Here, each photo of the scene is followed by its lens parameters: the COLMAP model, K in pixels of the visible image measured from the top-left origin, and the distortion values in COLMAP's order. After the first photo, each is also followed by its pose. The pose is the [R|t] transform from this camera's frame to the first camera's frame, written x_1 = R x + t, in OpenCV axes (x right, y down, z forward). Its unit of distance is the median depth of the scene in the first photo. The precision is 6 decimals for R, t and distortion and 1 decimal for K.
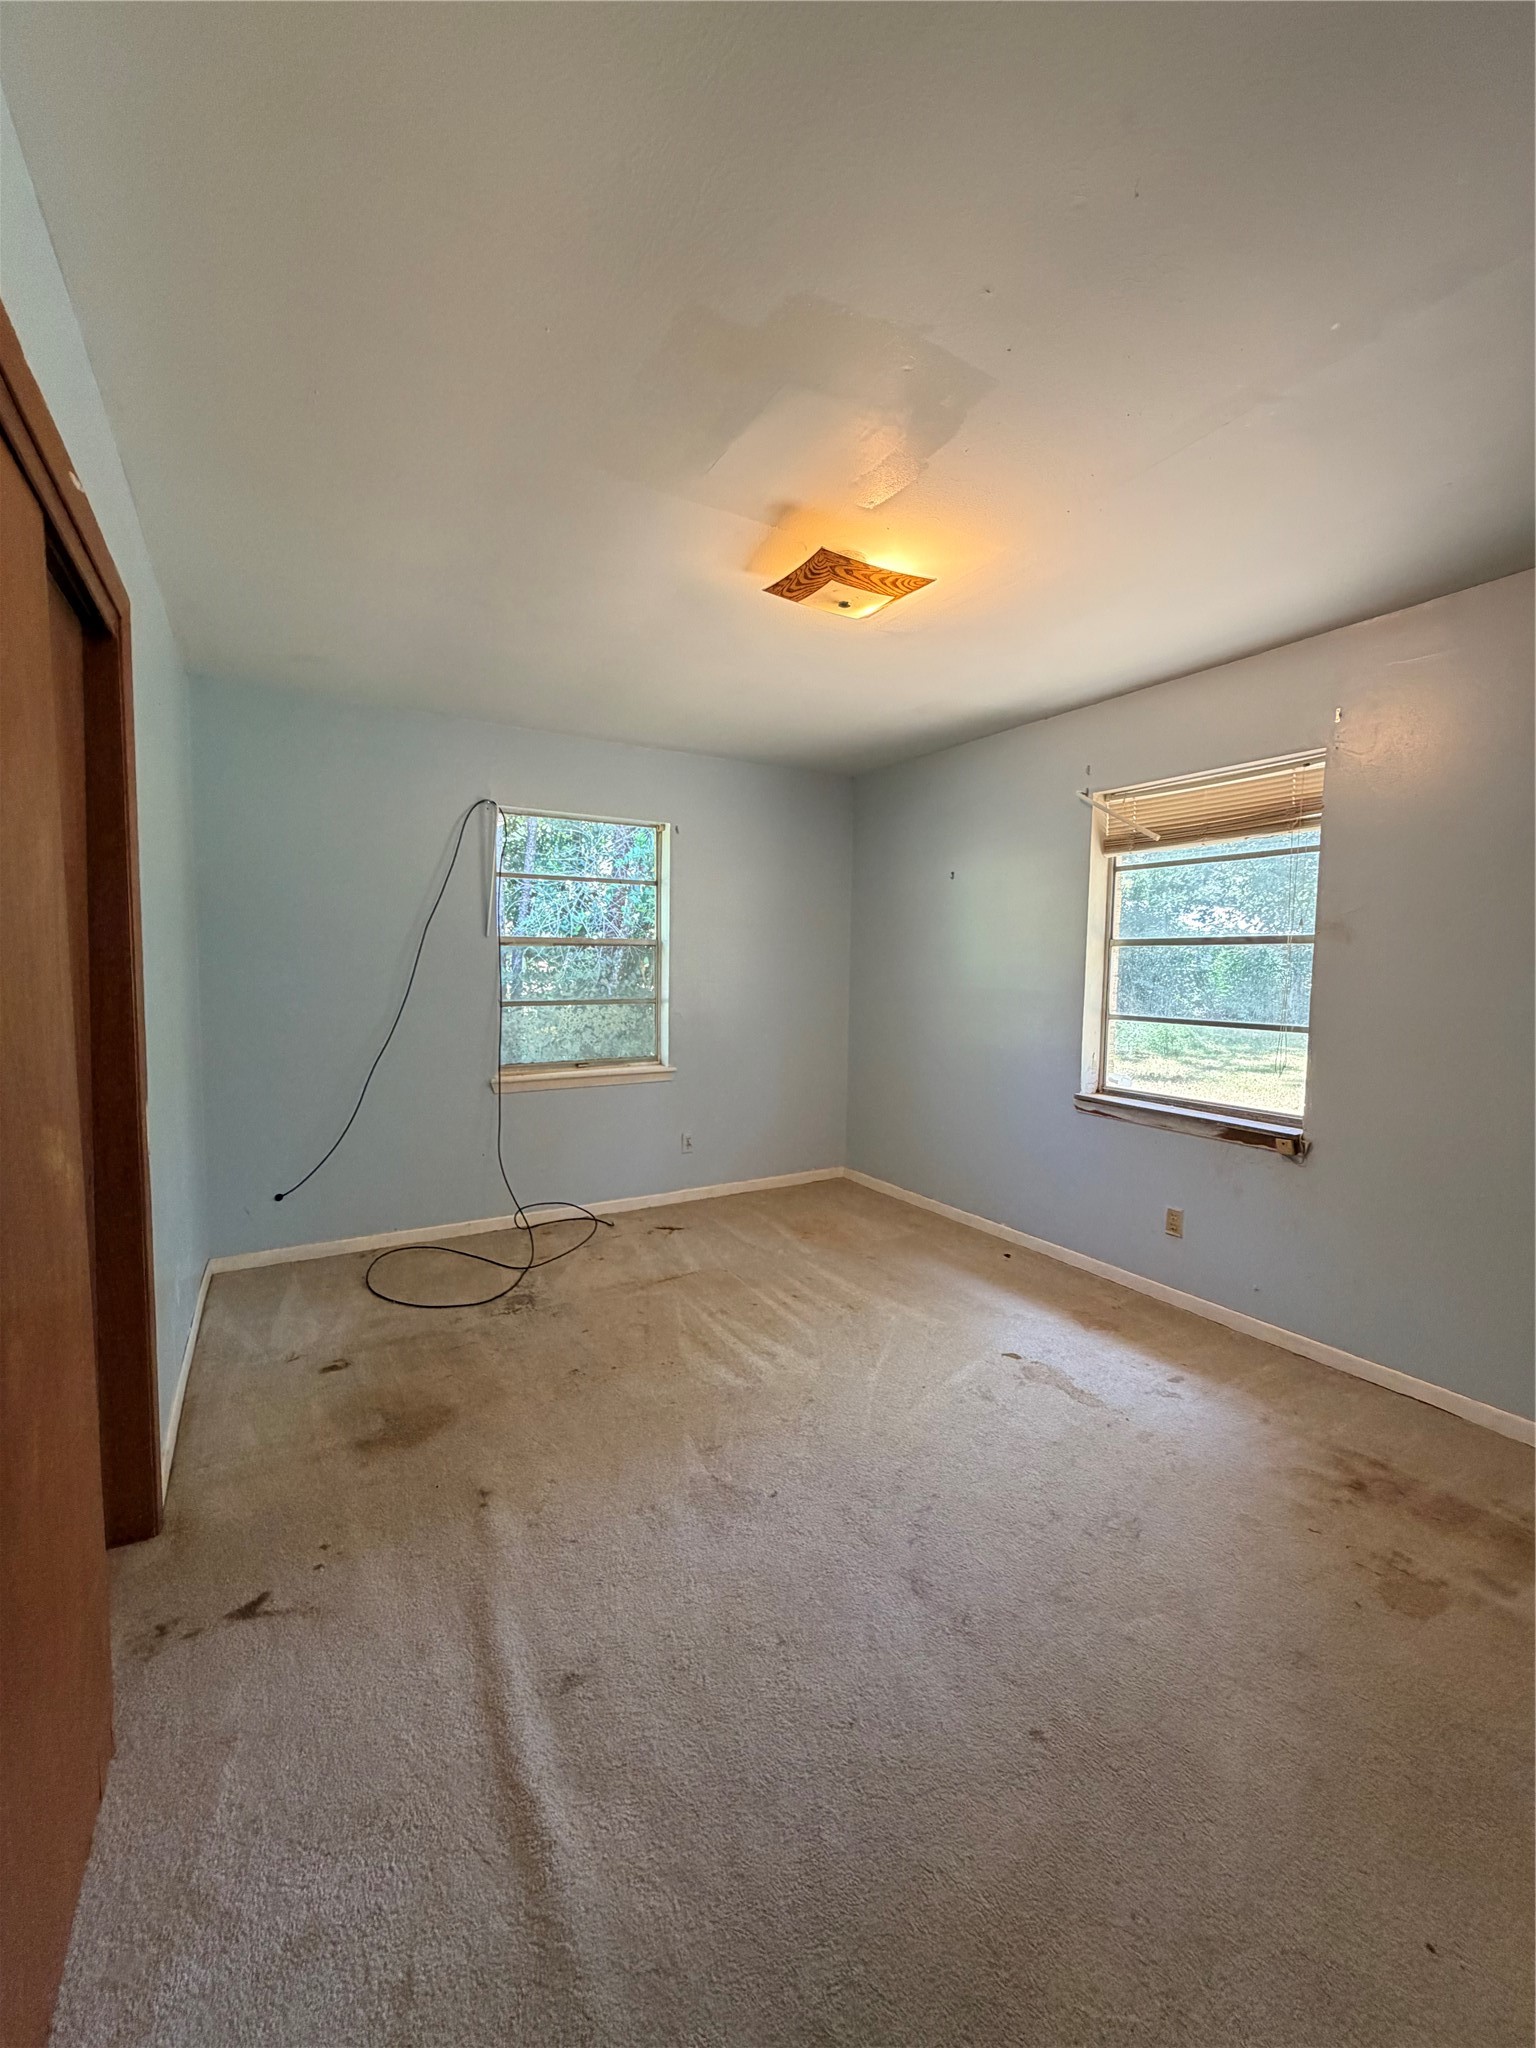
lens RADIAL K [[818.1, 0, 766.9], [0, 818.1, 1017.1], [0, 0, 1]] dist [0.001595, 0.000346]
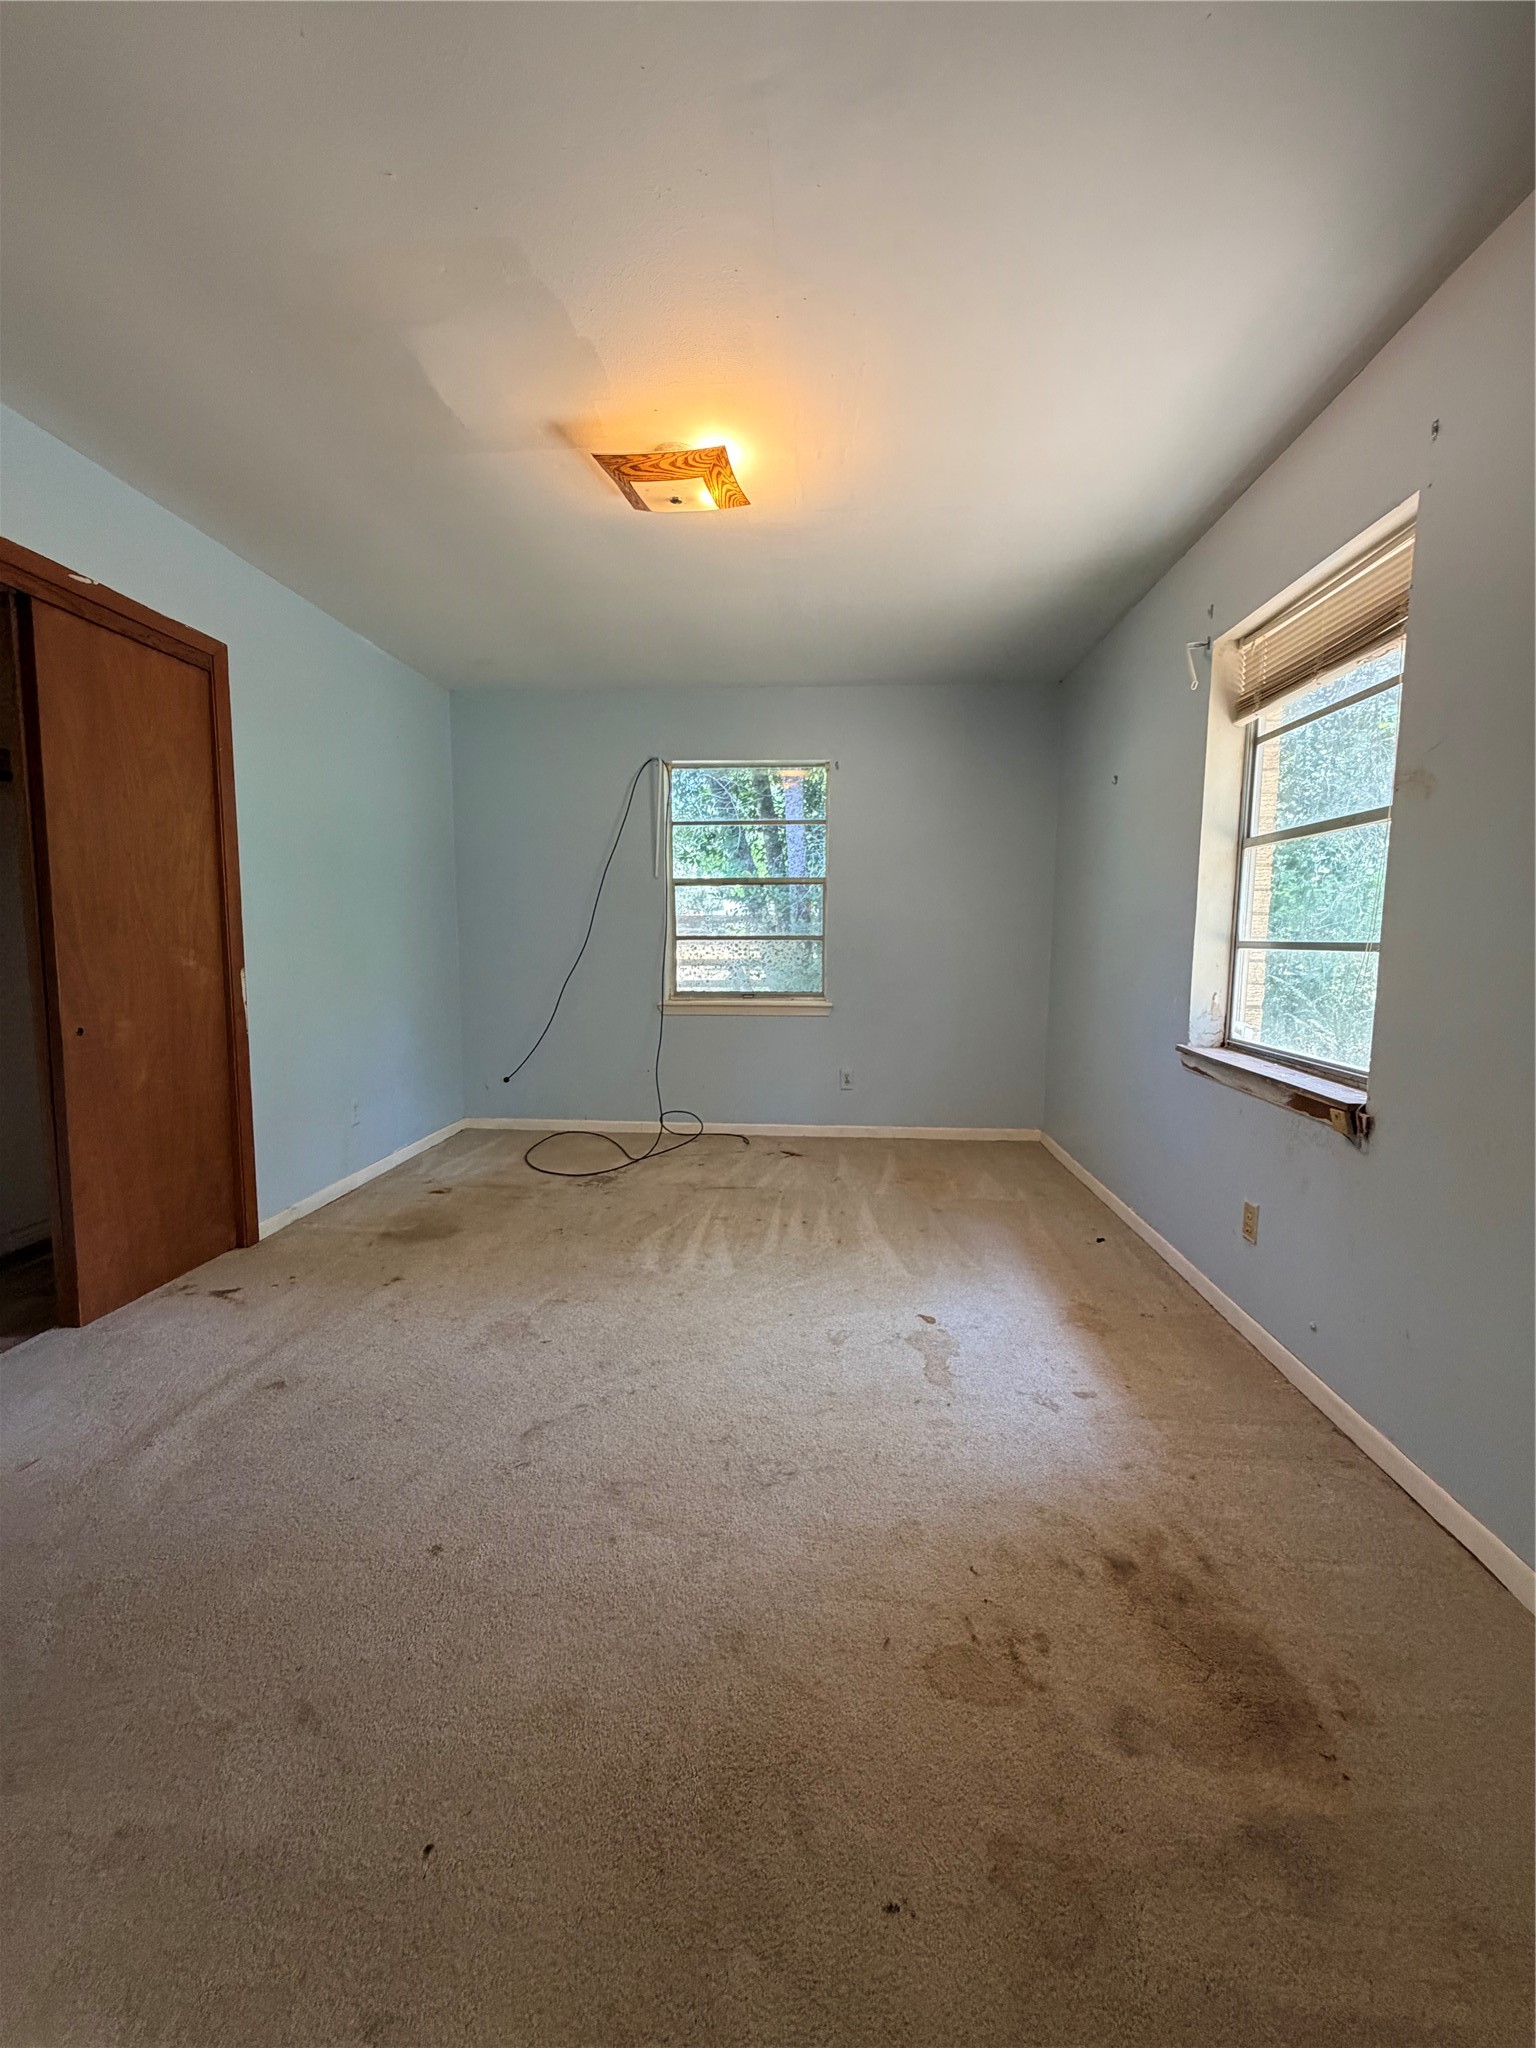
lens RADIAL K [[817.9, 0, 765.3], [0, 817.9, 1017.0], [0, 0, 1]] dist [0.005713, 0.000133]
pose [[0.821986, 0.051574, -0.567167, 0.560982], [-0.033543, 0.998546, 0.042188, 0.054857], [0.568518, -0.015653, 0.822522, 0.168016]]
